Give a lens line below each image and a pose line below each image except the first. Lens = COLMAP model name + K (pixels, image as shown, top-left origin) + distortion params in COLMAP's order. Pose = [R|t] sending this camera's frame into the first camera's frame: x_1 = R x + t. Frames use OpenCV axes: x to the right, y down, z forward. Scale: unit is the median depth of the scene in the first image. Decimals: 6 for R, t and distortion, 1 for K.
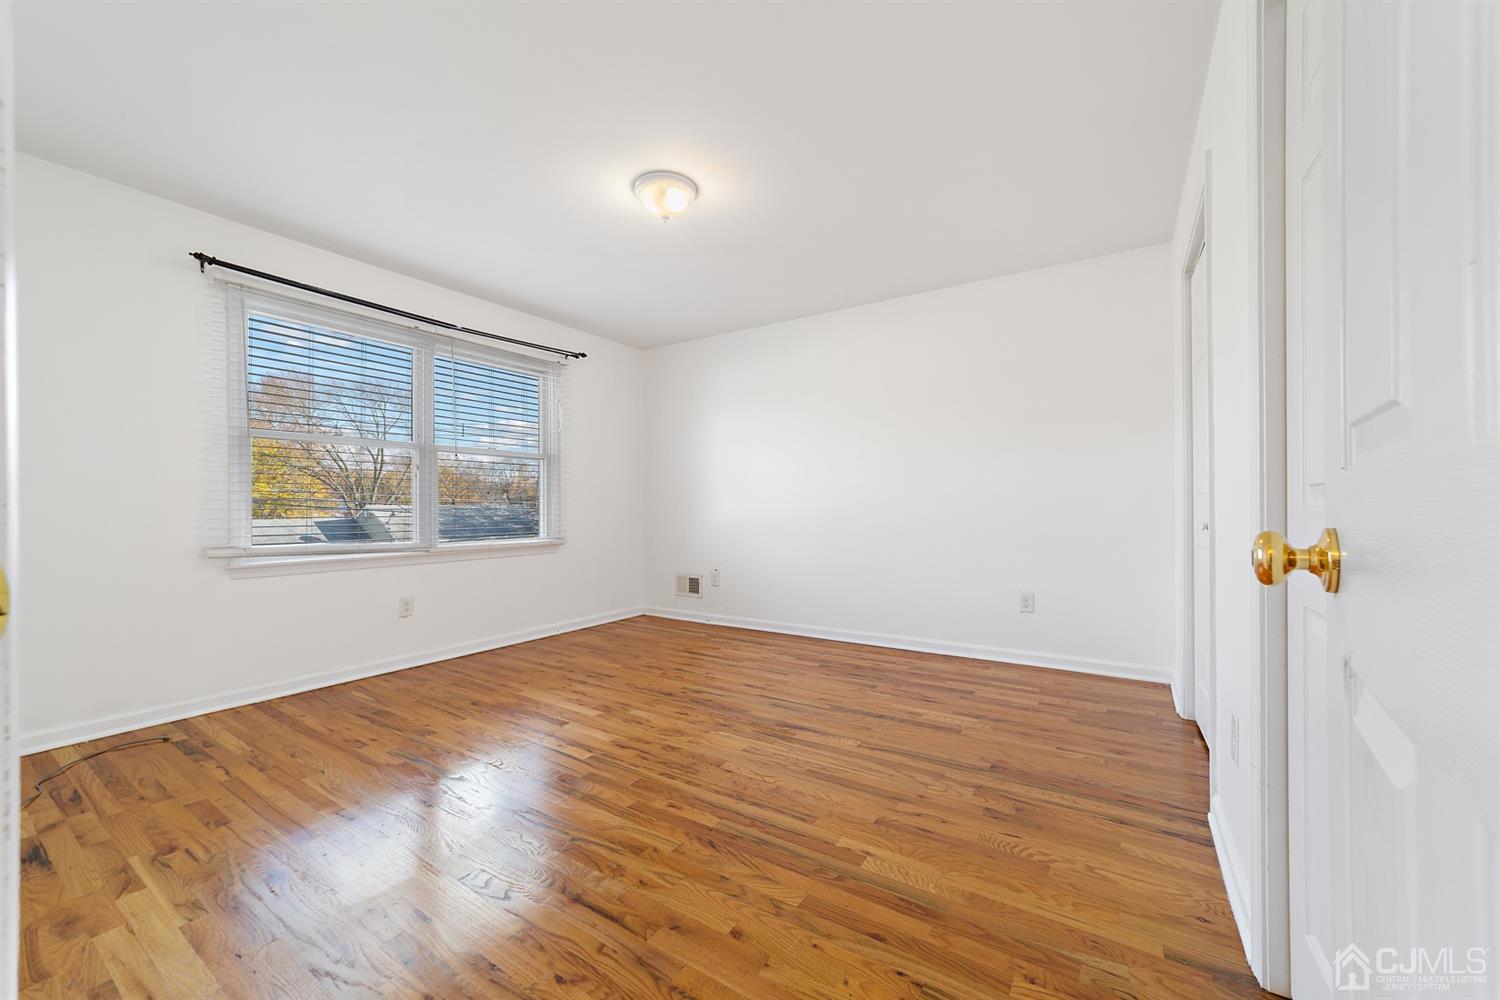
lens RADIAL K [[573.0, 0, 754.1], [0, 573.0, 505.4], [0, 0, 1]] dist [-0.019509, 0.008847]
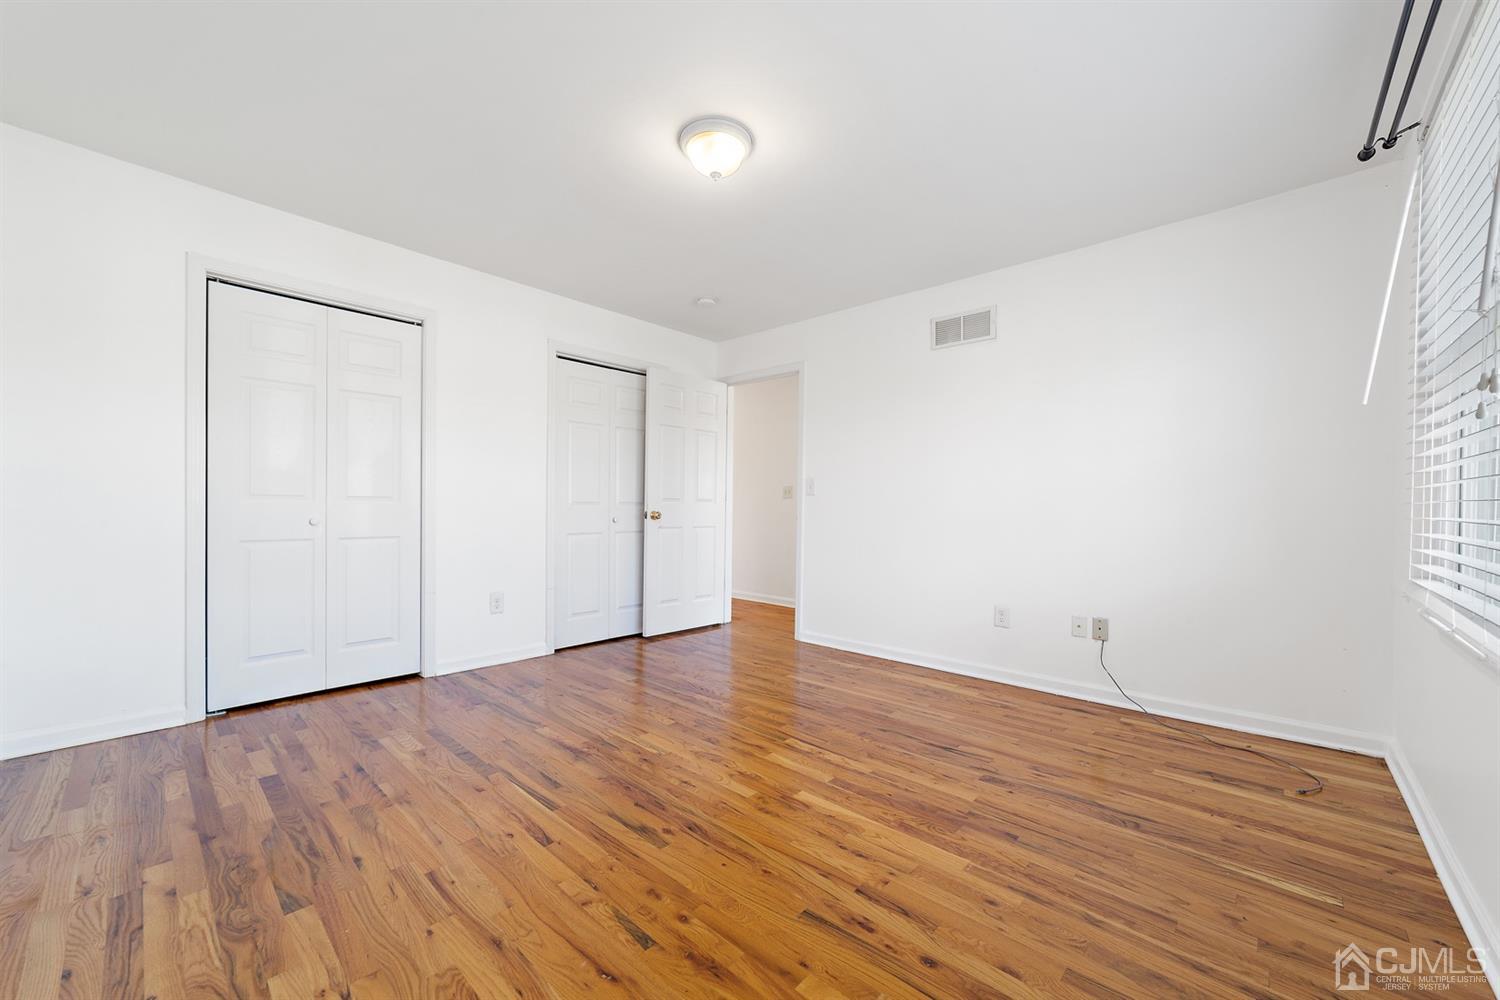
lens RADIAL K [[573.0, 0, 754.1], [0, 573.0, 505.4], [0, 0, 1]] dist [-0.019509, 0.008847]
pose [[-0.986167, -0.004724, 0.165690, -0.340990], [-0.005949, 0.999958, -0.006903, 0.002436], [-0.165651, -0.007793, -0.986154, 1.748303]]
